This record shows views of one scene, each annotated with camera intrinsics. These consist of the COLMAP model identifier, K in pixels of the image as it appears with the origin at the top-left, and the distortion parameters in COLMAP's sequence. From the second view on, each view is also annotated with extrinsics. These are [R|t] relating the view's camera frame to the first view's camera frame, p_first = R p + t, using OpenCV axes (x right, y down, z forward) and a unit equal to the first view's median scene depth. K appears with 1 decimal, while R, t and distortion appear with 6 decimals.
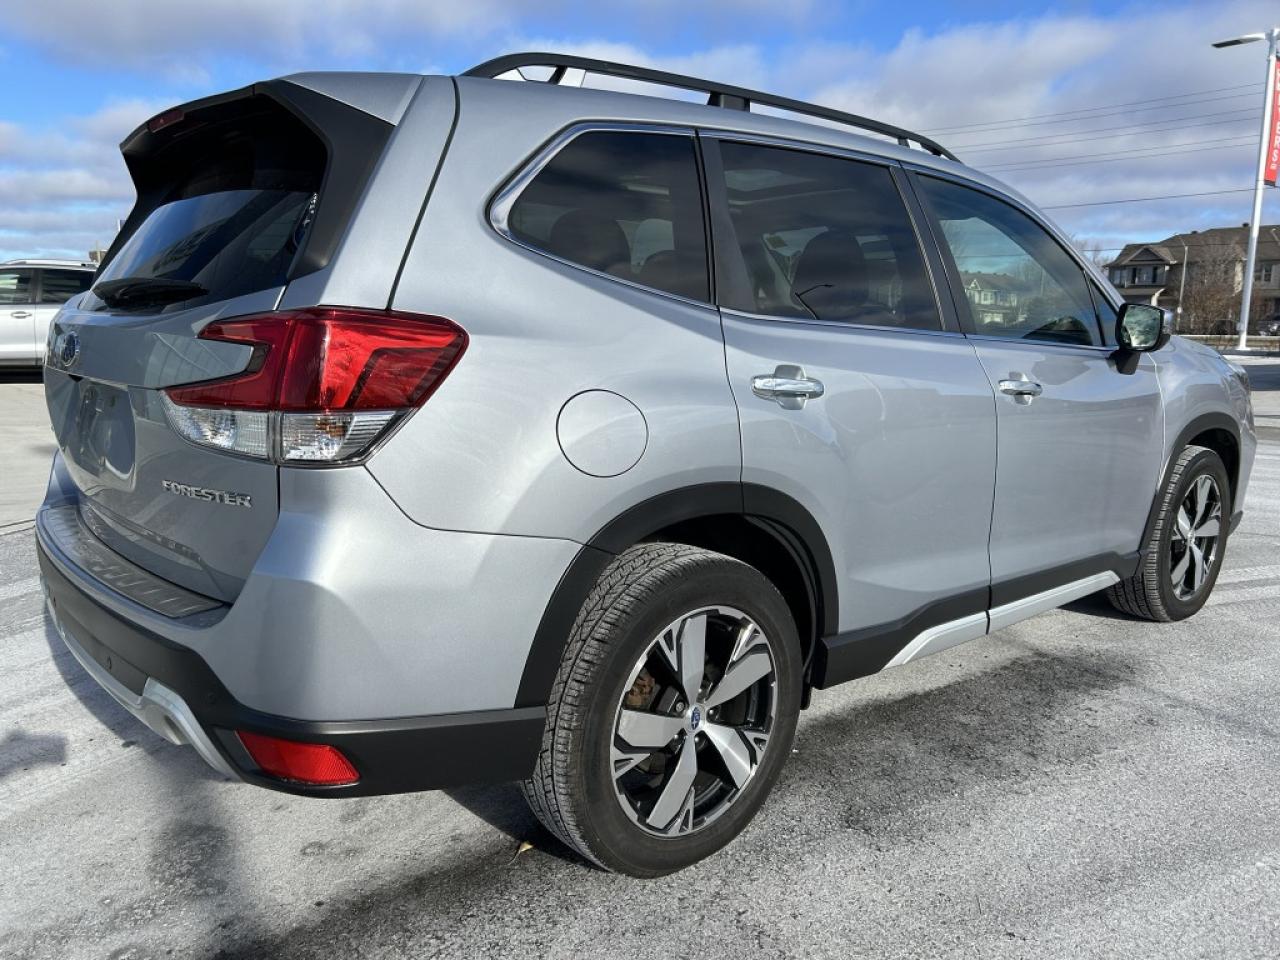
lens RADIAL K [[978.2, 0, 638.0], [0, 978.2, 488.2], [0, 0, 1]] dist [0.061924, -0.080552]
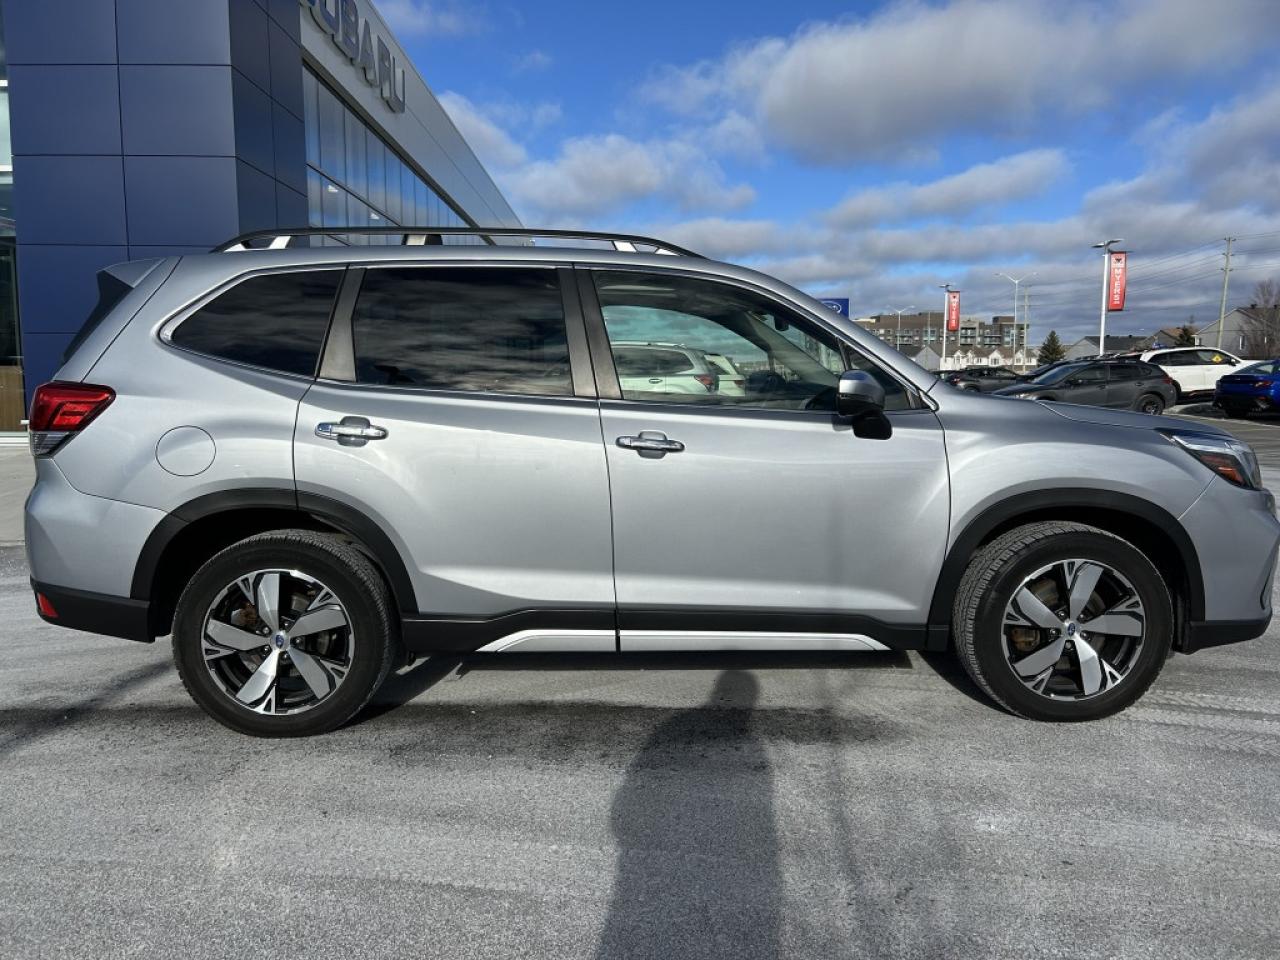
lens RADIAL K [[976.8, 0, 633.2], [0, 976.8, 483.9], [0, 0, 1]] dist [0.057781, -0.088319]
pose [[0.777160, 0.061630, -0.626278, 1.401748], [-0.103167, 0.994206, -0.030184, -0.022755], [0.620790, 0.088069, 0.779015, 0.109280]]
